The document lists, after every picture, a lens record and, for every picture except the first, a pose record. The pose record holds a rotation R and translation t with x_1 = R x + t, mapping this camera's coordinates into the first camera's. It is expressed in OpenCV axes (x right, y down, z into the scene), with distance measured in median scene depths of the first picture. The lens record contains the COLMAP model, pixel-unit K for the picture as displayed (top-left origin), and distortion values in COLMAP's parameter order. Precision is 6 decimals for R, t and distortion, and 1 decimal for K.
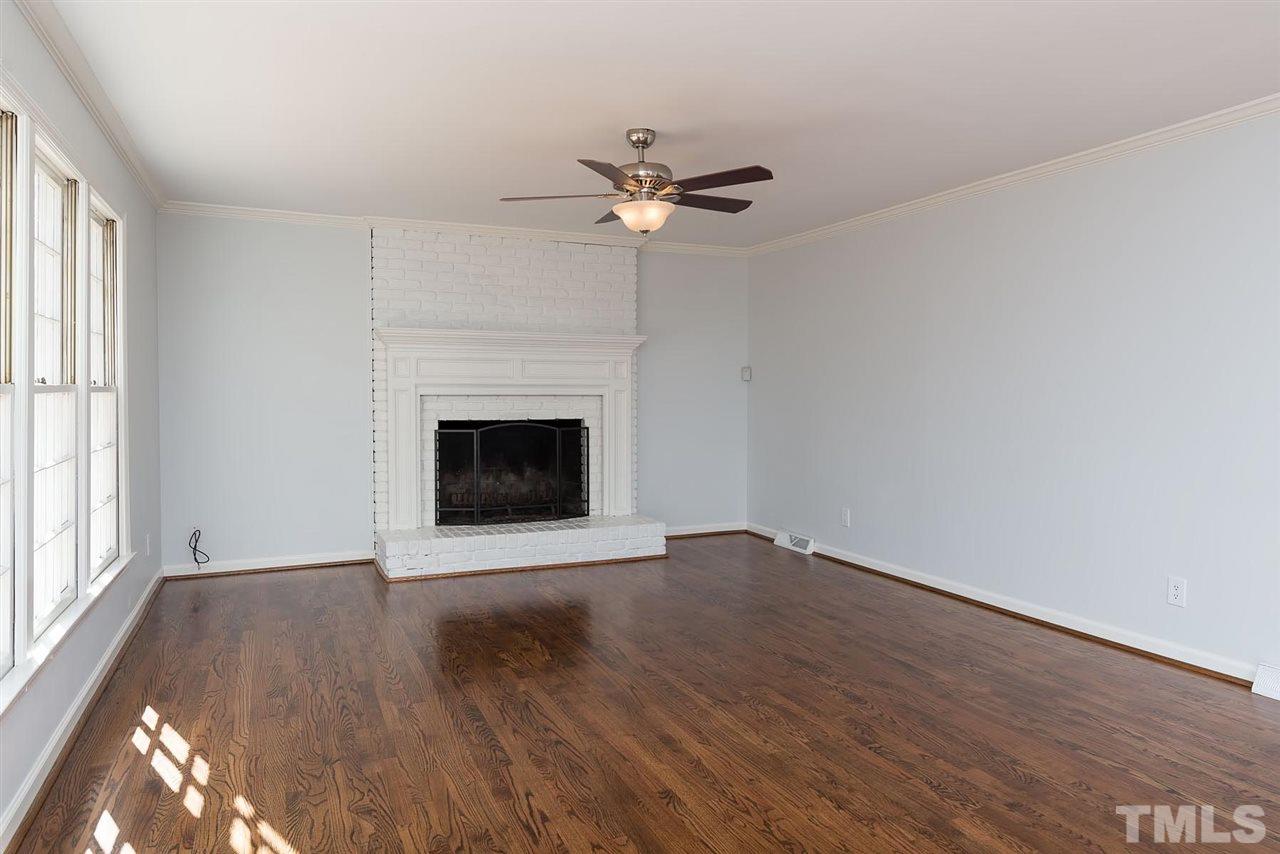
lens RADIAL K [[865.1, 0, 666.3], [0, 865.1, 424.8], [0, 0, 1]] dist [0.000301, 0.001554]
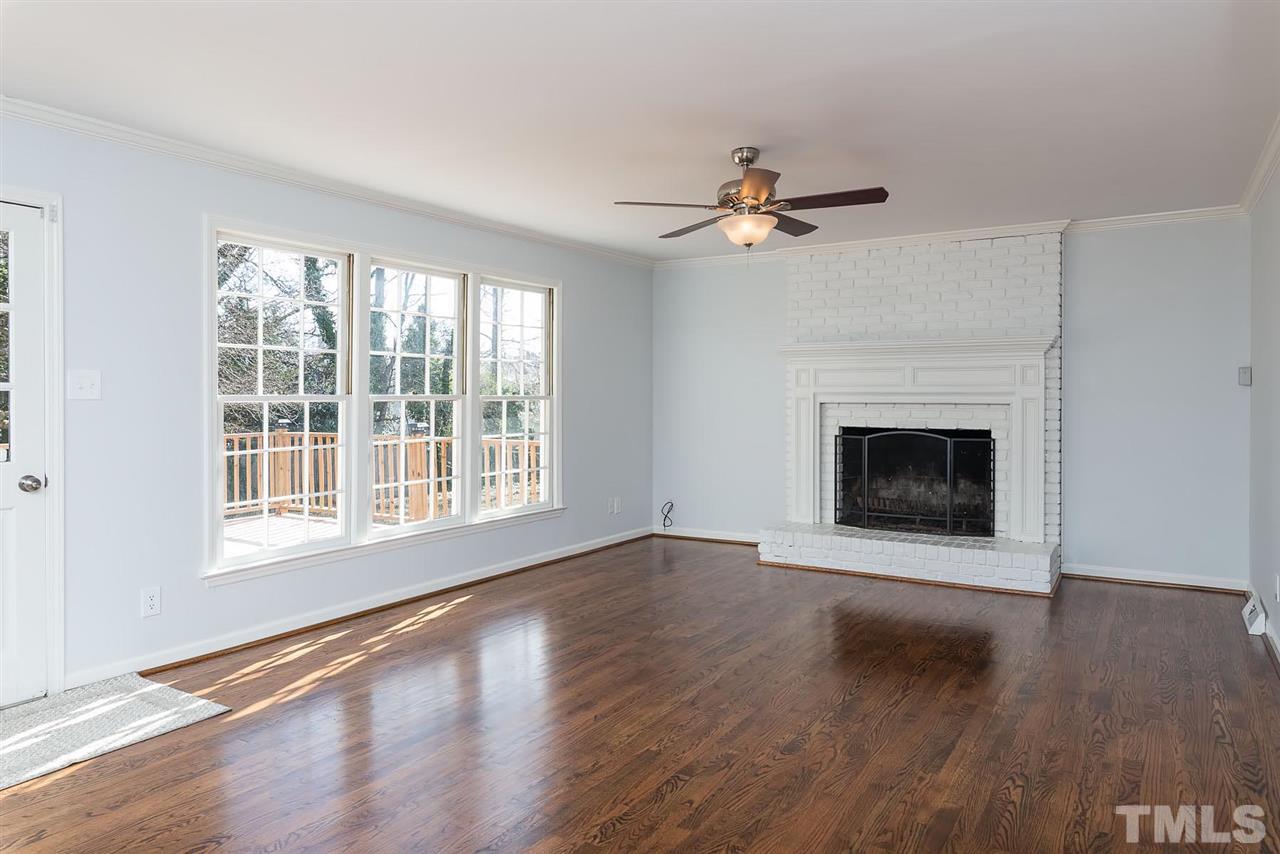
lens RADIAL K [[839.9, 0, 640.4], [0, 839.9, 408.7], [0, 0, 1]] dist [-0.000963, 0.000175]
pose [[0.542113, 0.009385, -0.840253, 0.483316], [-0.033798, 0.999372, -0.010643, -0.007634], [0.839626, 0.034169, 0.542090, 0.226476]]
